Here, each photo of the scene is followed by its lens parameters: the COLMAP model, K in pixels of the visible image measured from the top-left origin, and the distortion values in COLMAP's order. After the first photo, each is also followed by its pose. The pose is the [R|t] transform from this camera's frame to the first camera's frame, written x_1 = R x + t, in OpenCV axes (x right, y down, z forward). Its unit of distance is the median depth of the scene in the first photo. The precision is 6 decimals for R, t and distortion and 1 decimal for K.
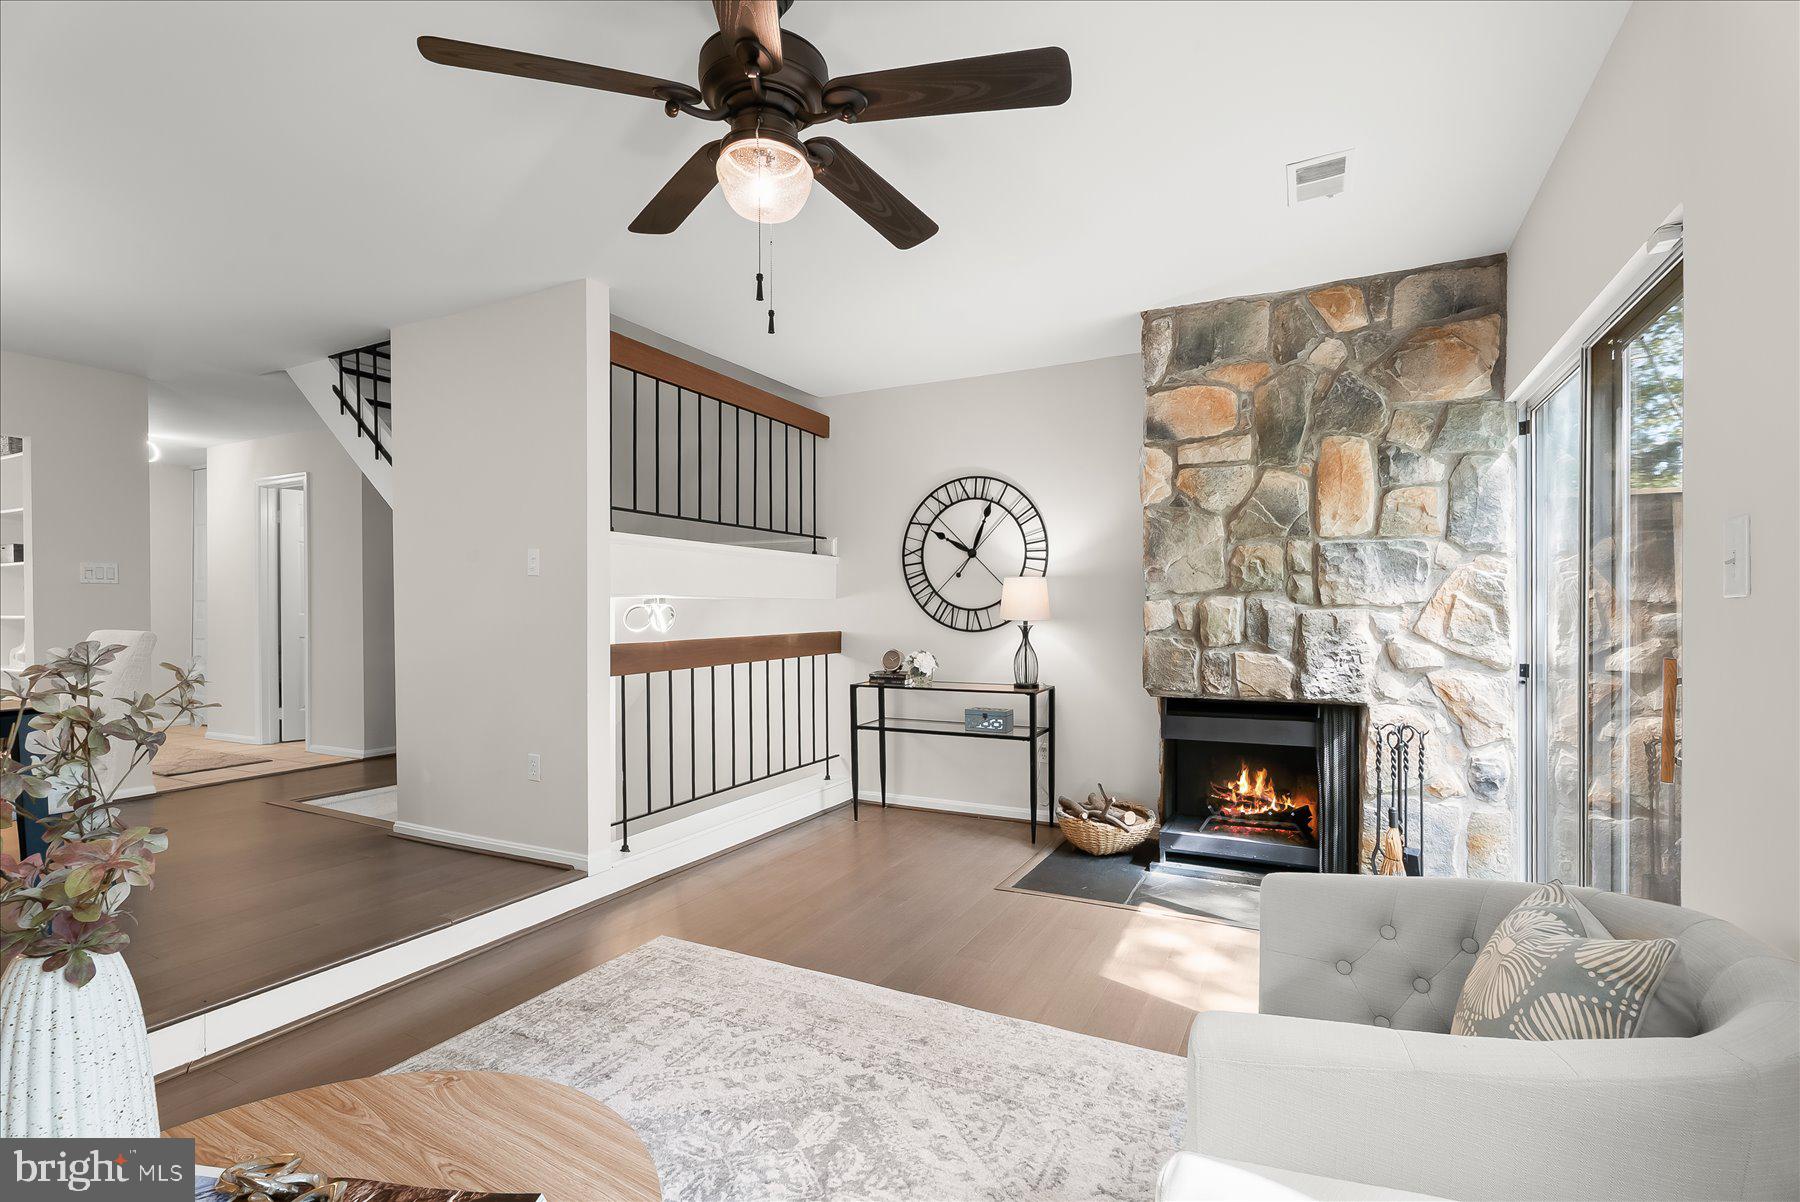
lens RADIAL K [[826.5, 0, 904.4], [0, 826.5, 615.2], [0, 0, 1]] dist [0.002137, 0.000354]
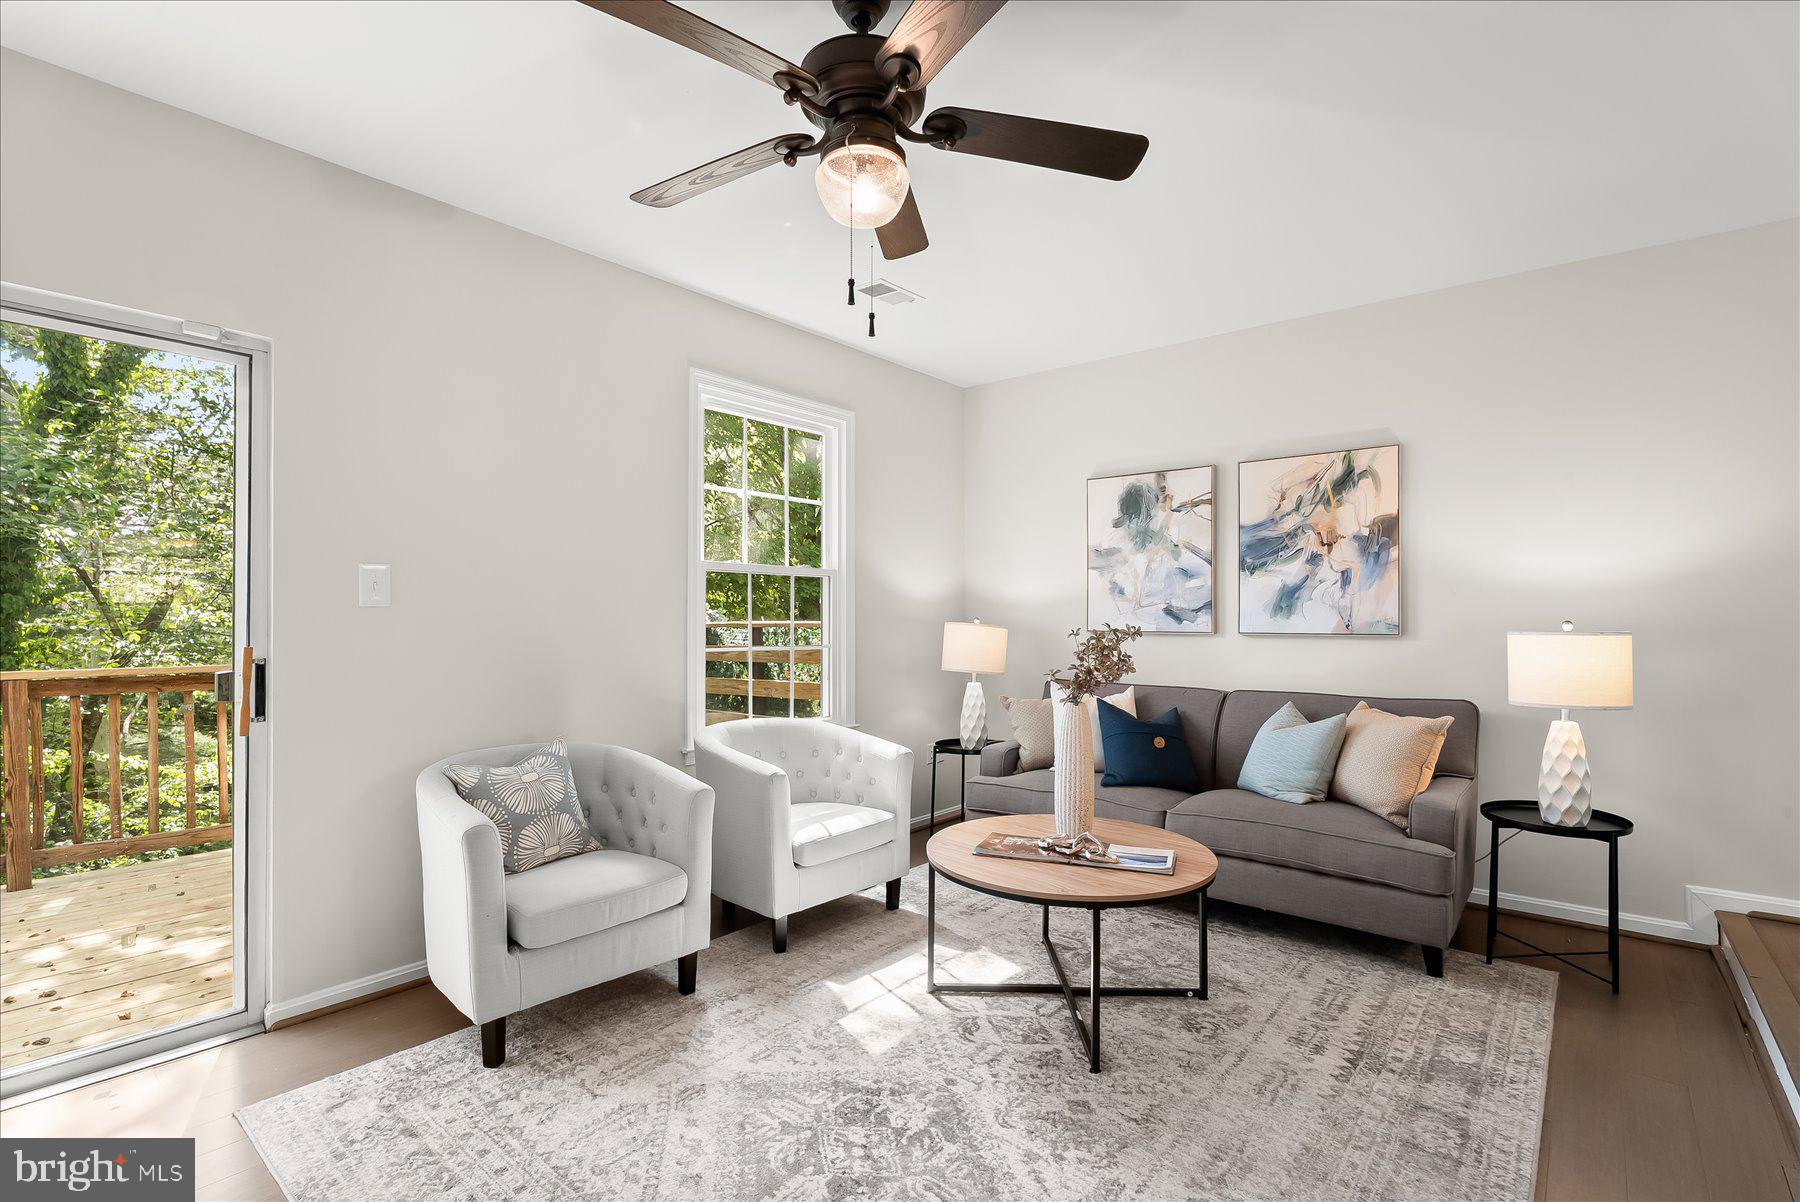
lens RADIAL K [[832.9, 0, 901.4], [0, 832.9, 607.1], [0, 0, 1]] dist [-0.004514, -0.000255]
pose [[-0.976475, 0.002031, 0.215622, -0.226359], [0.001500, 0.999995, -0.002625, -0.005618], [-0.215626, -0.002240, -0.976473, 1.035302]]
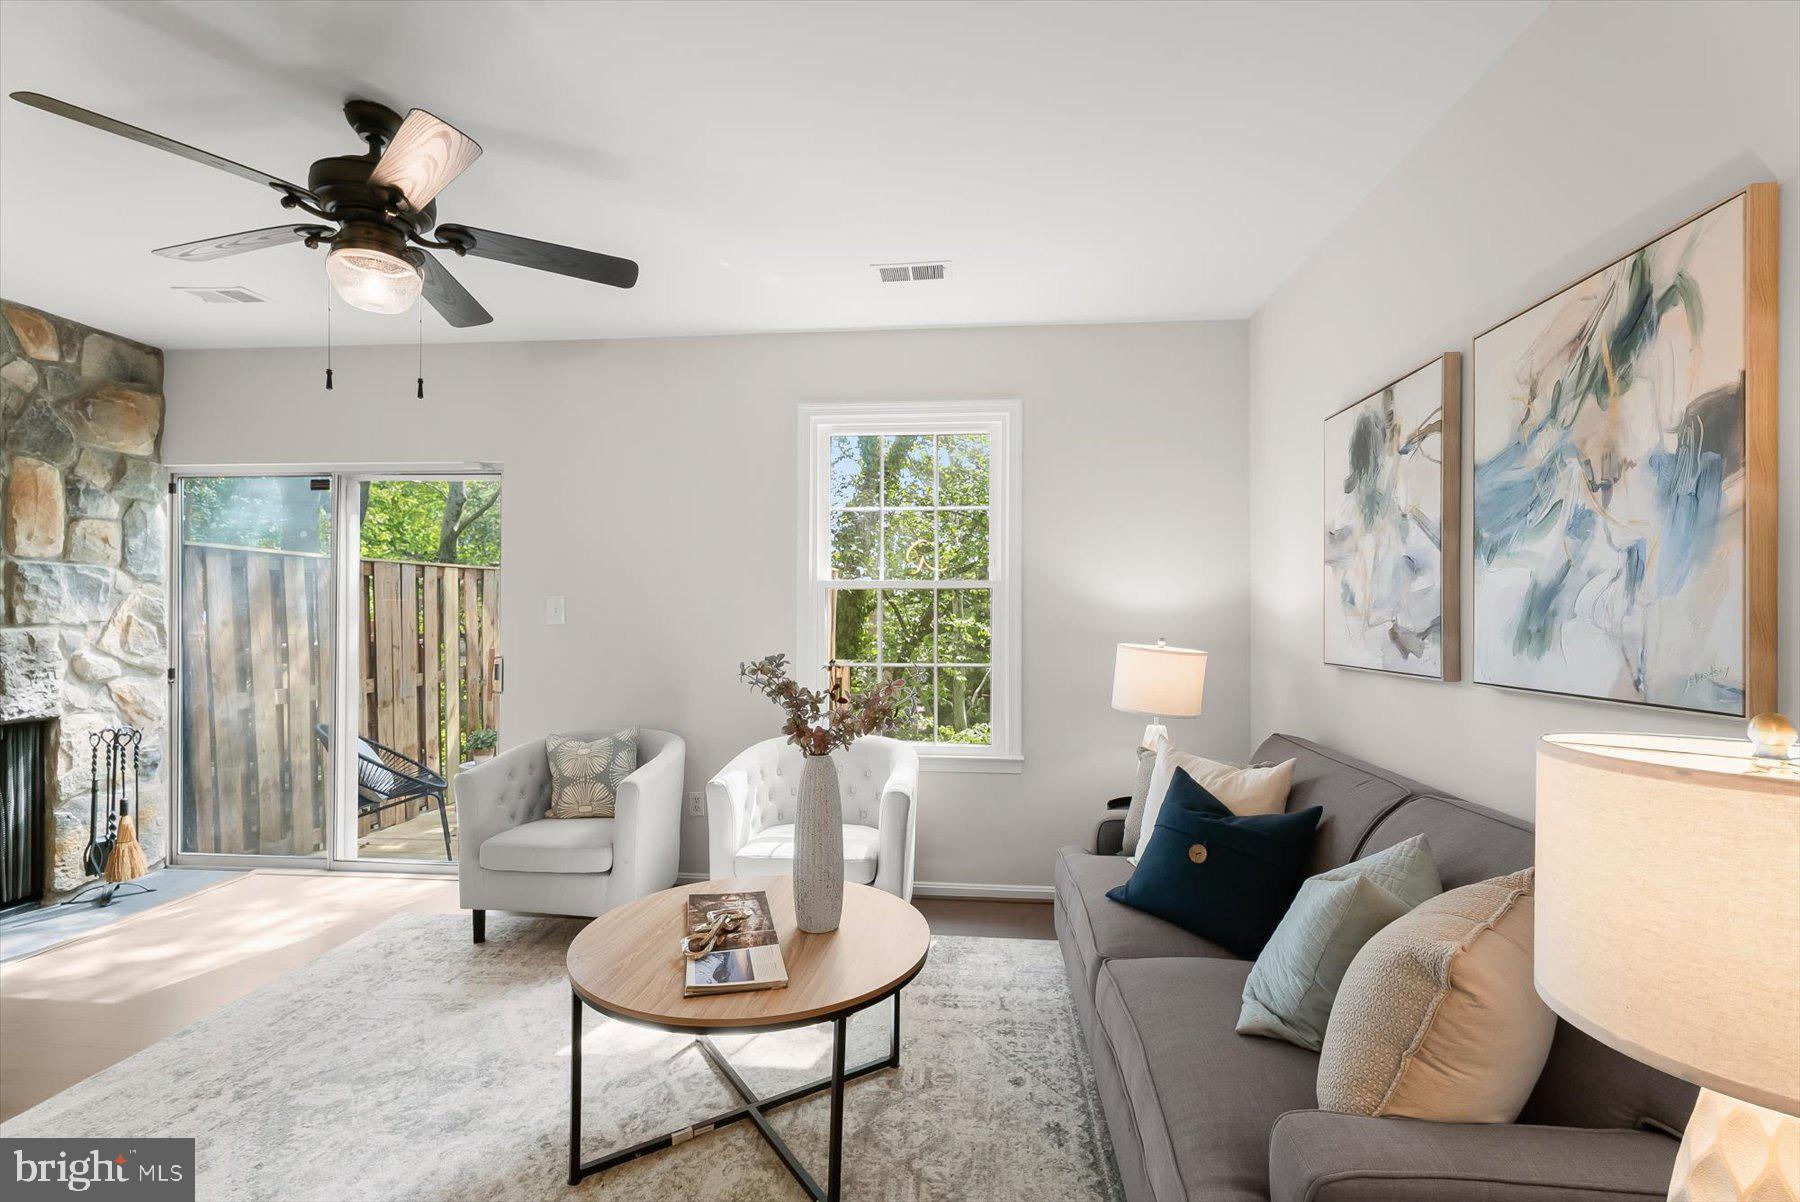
lens RADIAL K [[807.5, 0, 898.9], [0, 807.5, 612.4], [0, 0, 1]] dist [0.001598, -0.000545]
pose [[-0.376512, 0.004376, 0.926401, -0.800312], [0.003322, 0.999989, -0.003373, -0.019630], [-0.926406, 0.001807, -0.376523, 0.382762]]
